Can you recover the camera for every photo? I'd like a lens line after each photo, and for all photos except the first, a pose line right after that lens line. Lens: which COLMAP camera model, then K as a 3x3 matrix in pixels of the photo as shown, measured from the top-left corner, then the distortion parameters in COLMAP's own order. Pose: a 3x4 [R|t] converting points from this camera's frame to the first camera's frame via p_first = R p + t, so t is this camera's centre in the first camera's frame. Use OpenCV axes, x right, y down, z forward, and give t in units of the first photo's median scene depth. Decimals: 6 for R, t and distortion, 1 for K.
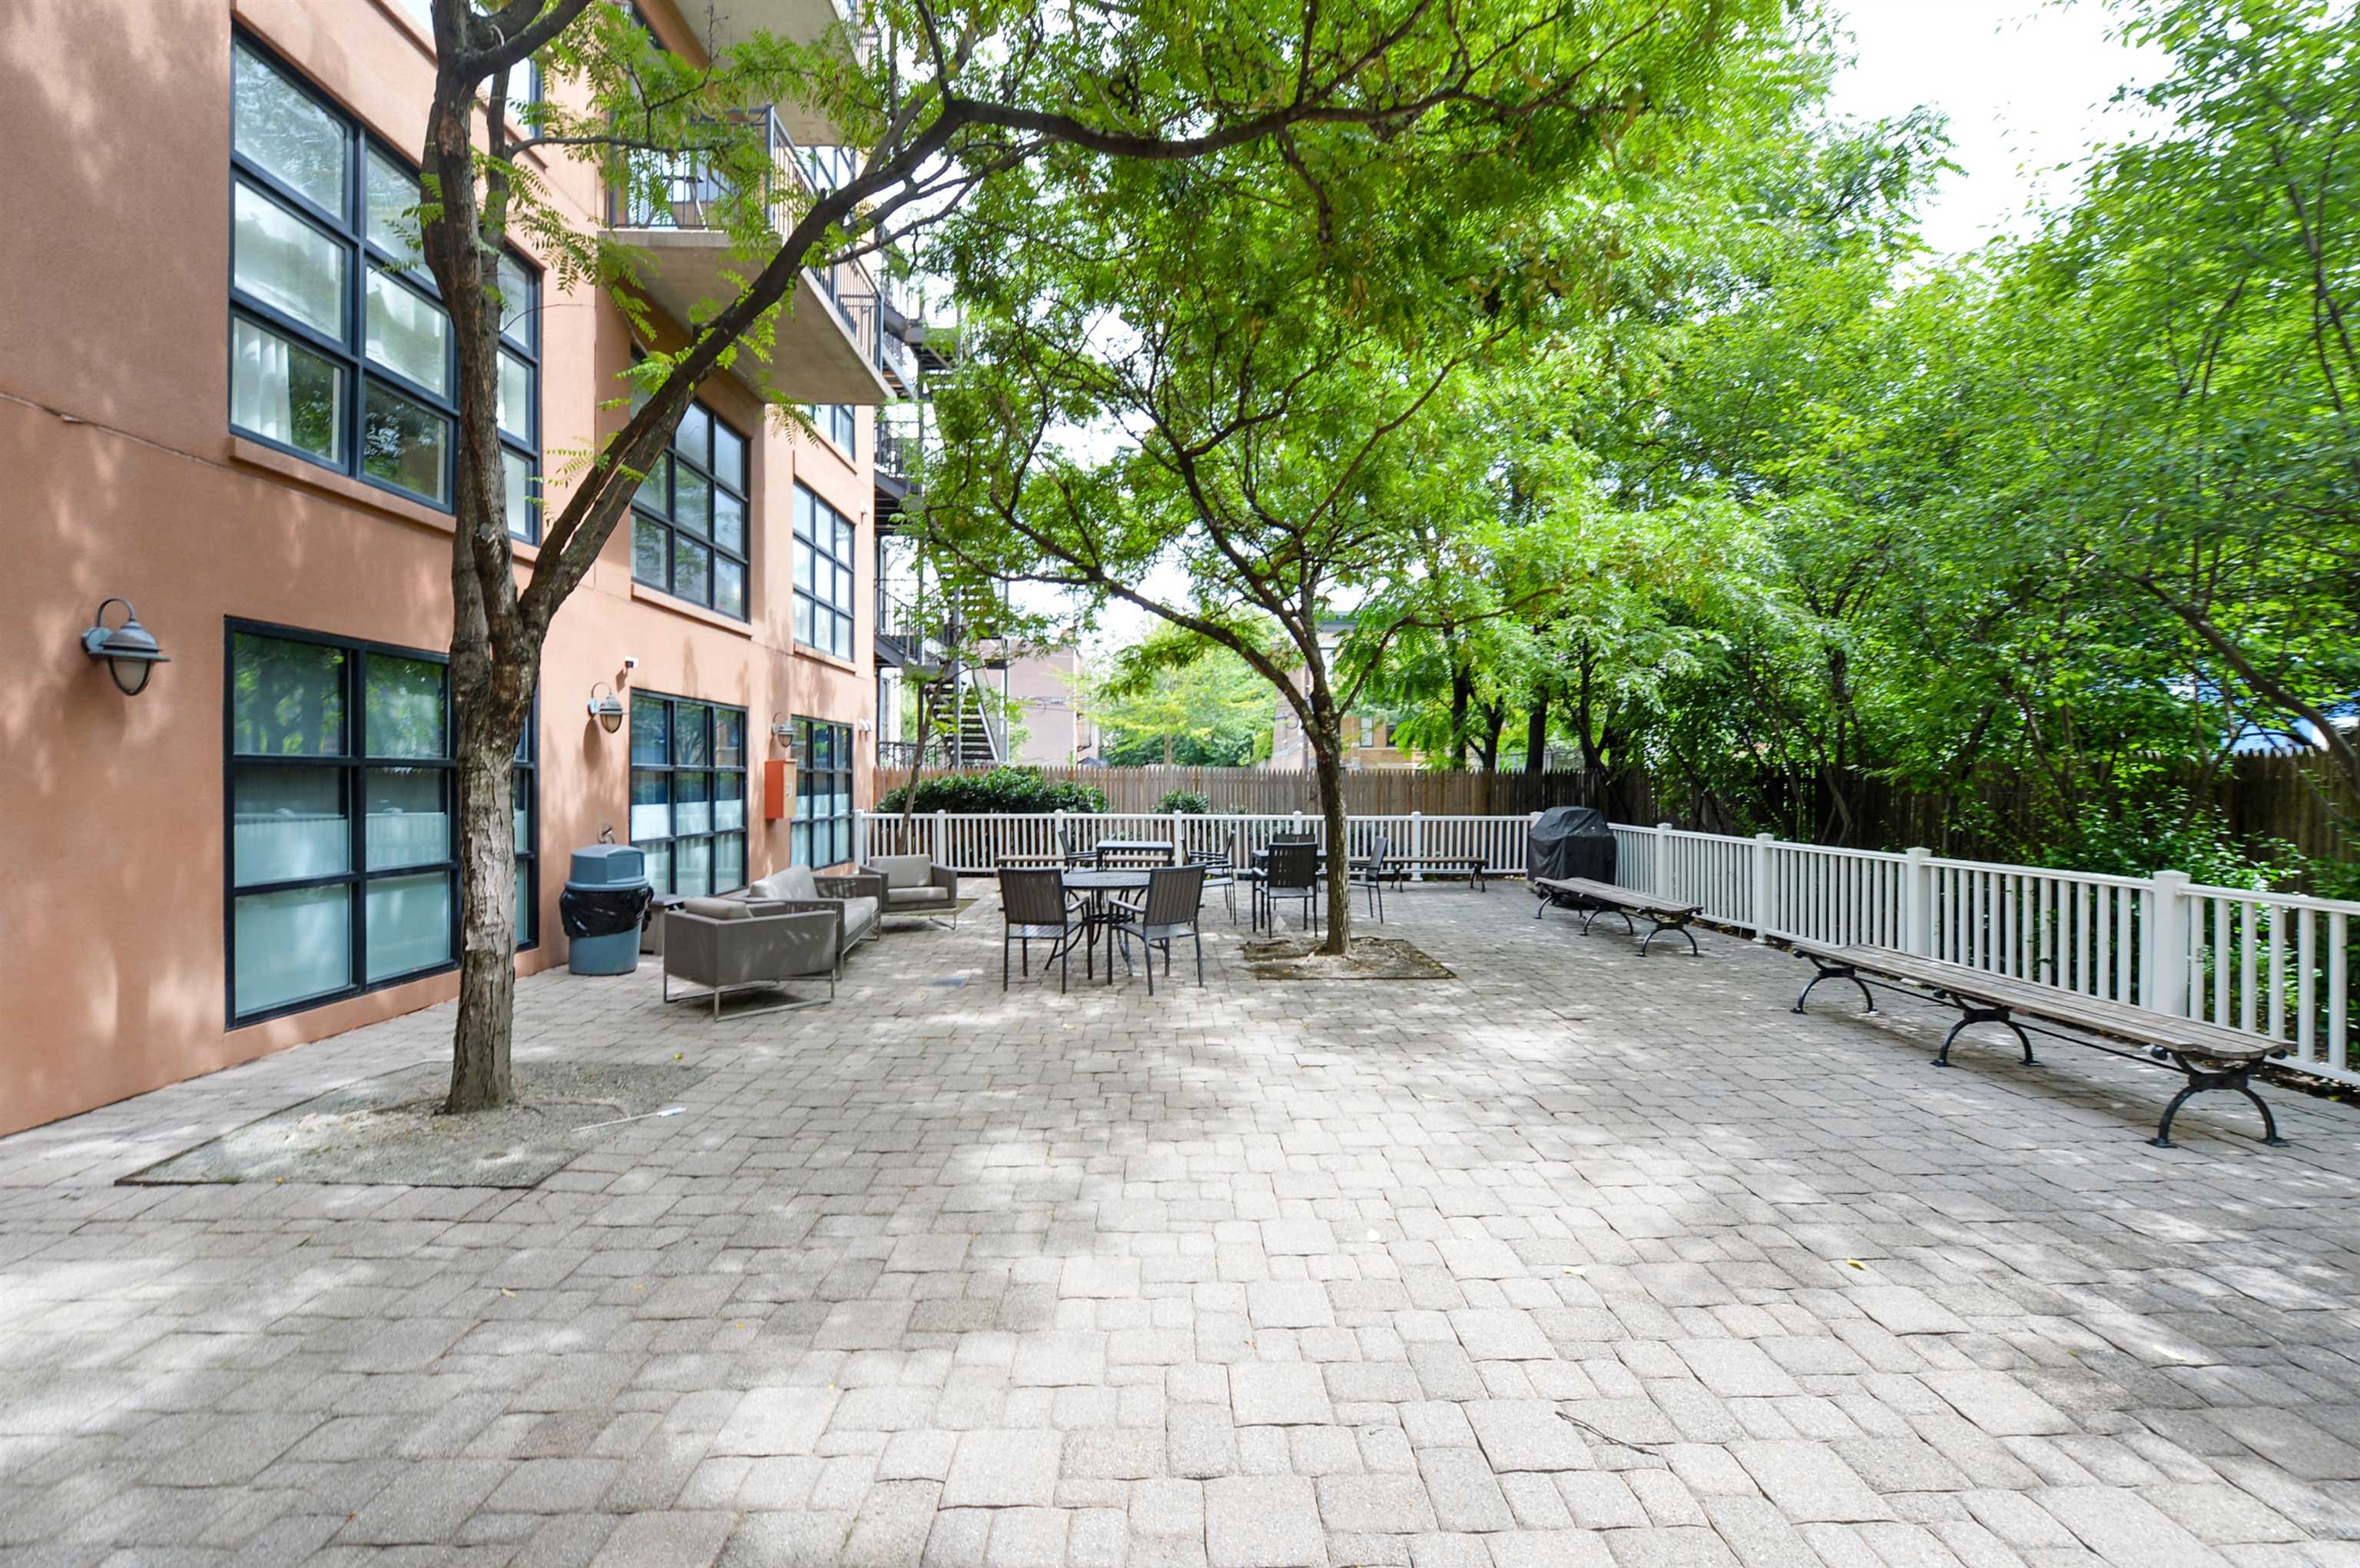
lens RADIAL K [[963.4, 0, 1172.0], [0, 963.4, 773.5], [0, 0, 1]] dist [-0.001123, -0.000245]
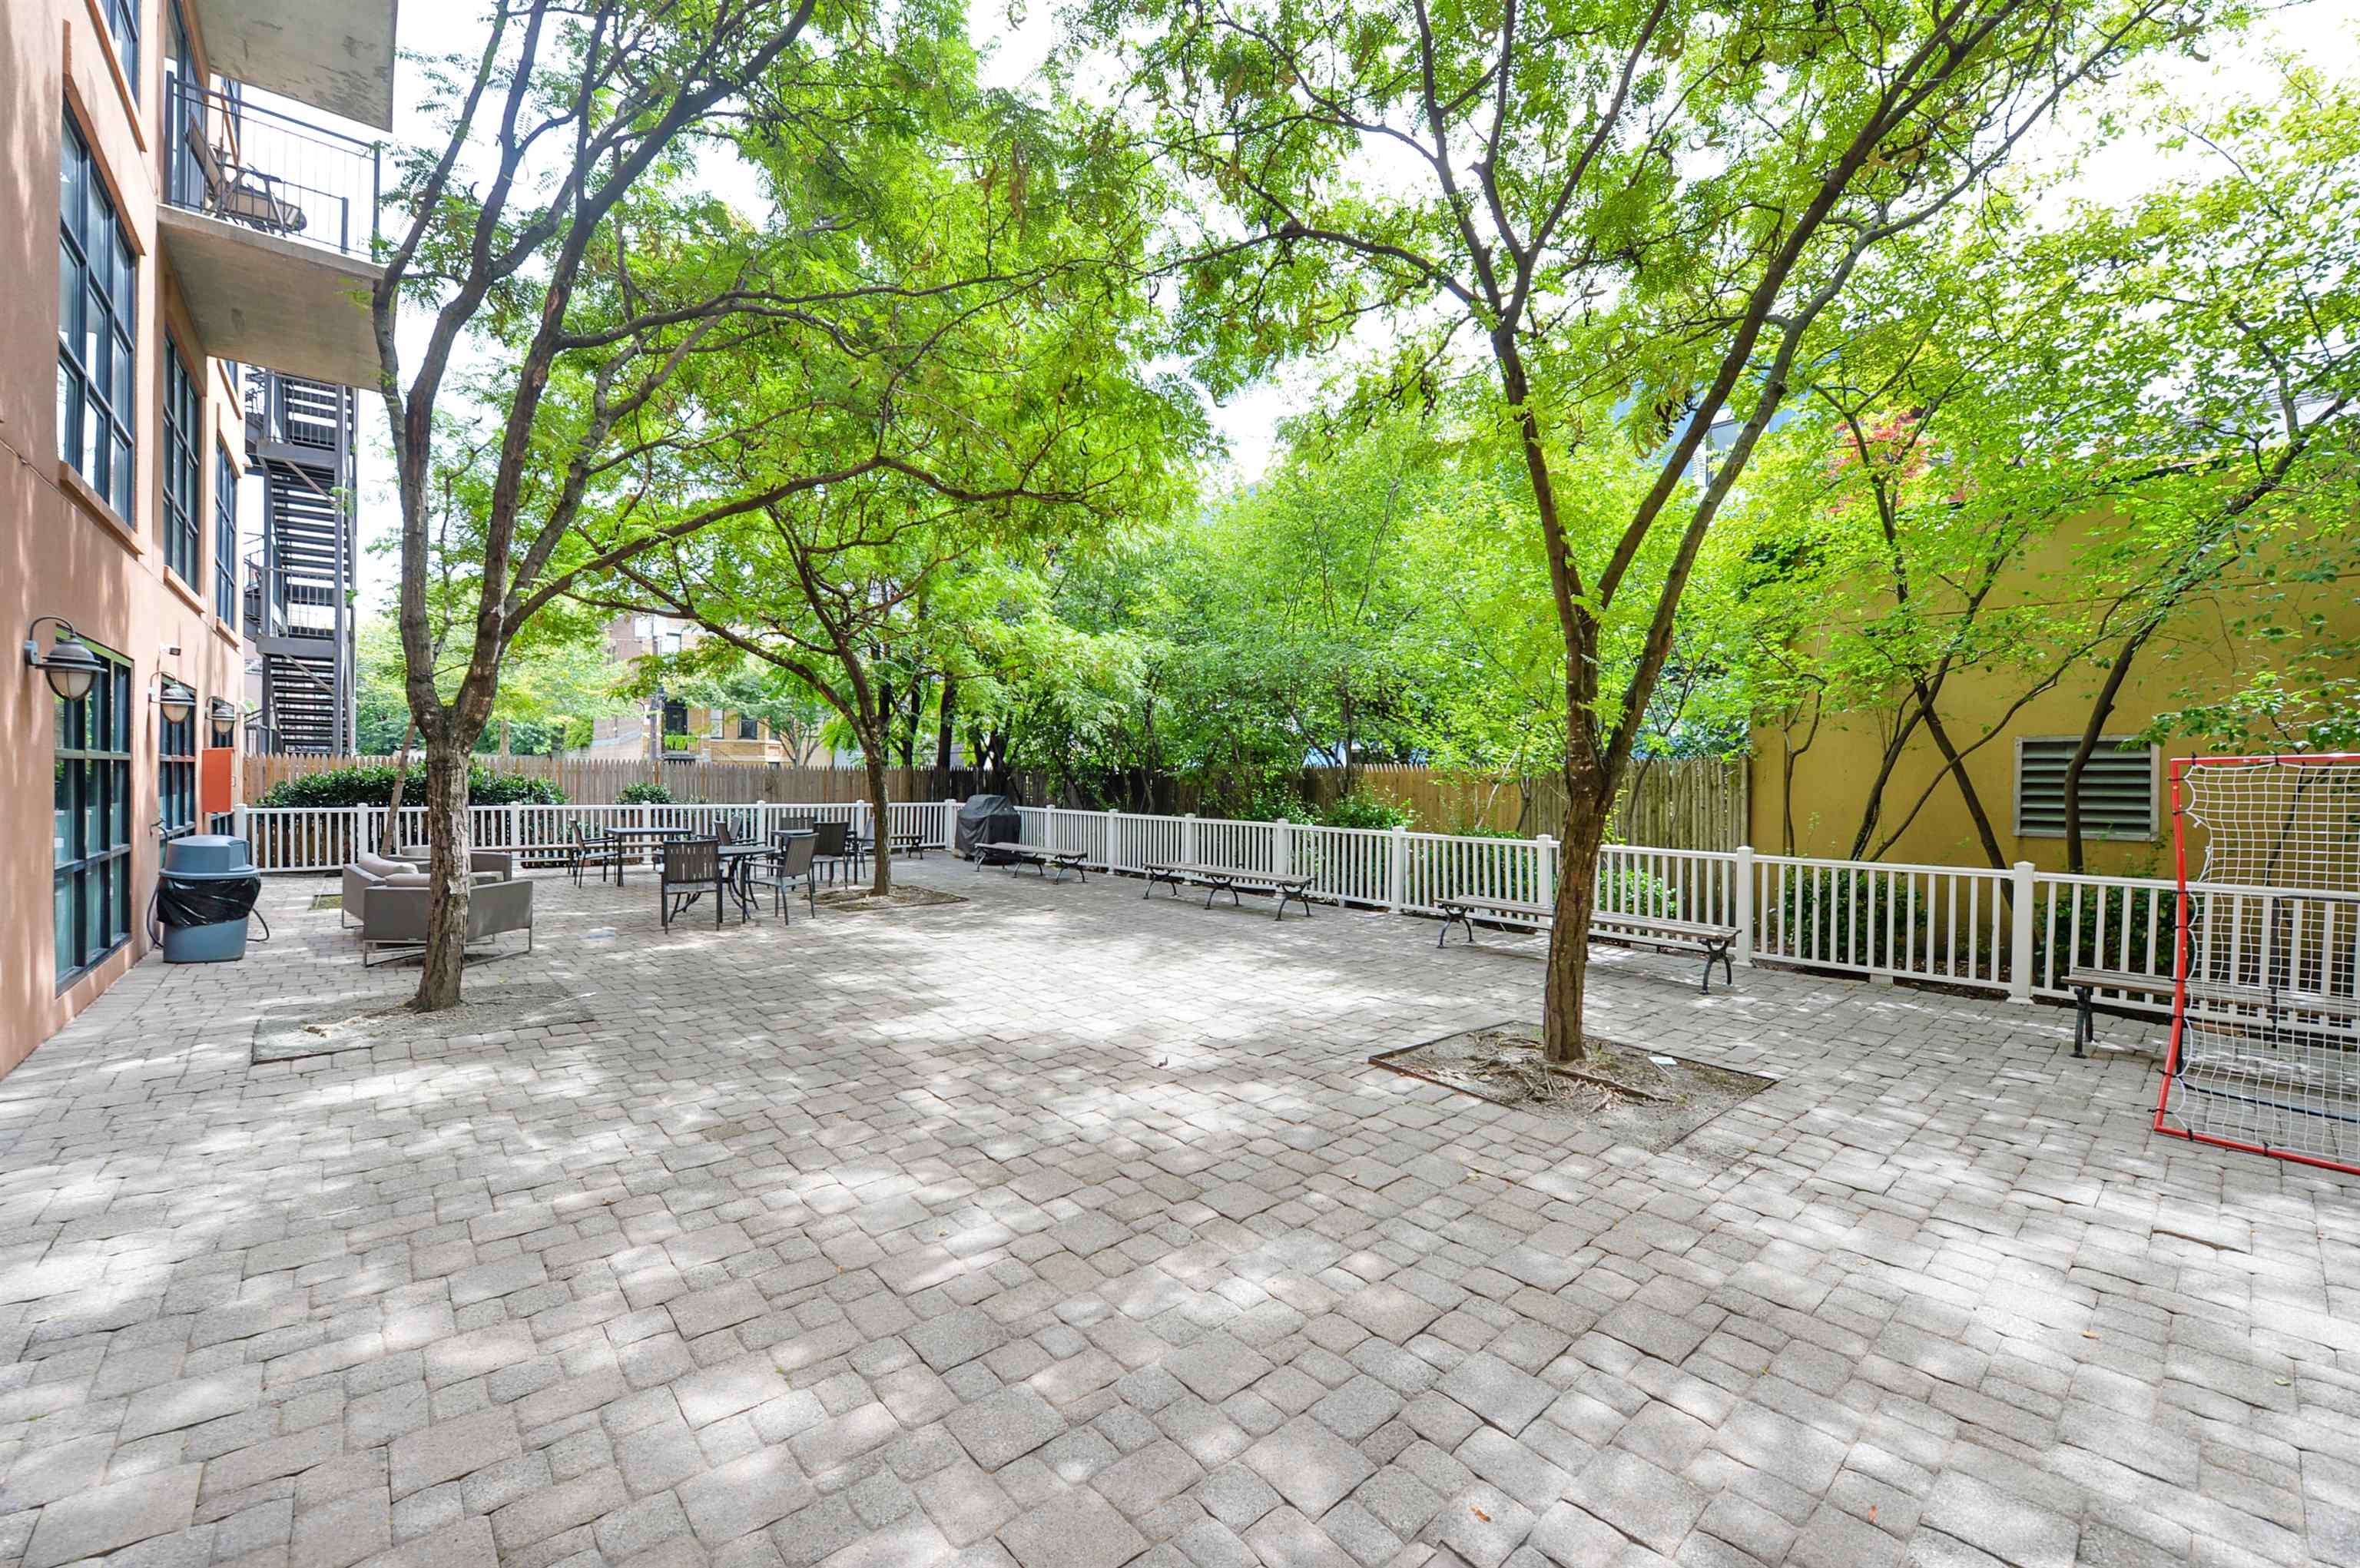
lens RADIAL K [[963.4, 0, 1172.0], [0, 963.4, 773.5], [0, 0, 1]] dist [-0.001123, -0.000245]
pose [[0.773469, 0.006737, 0.633798, -0.497884], [-0.012184, 0.999917, 0.004240, -0.010568], [-0.633717, -0.011002, 0.773487, -0.487447]]
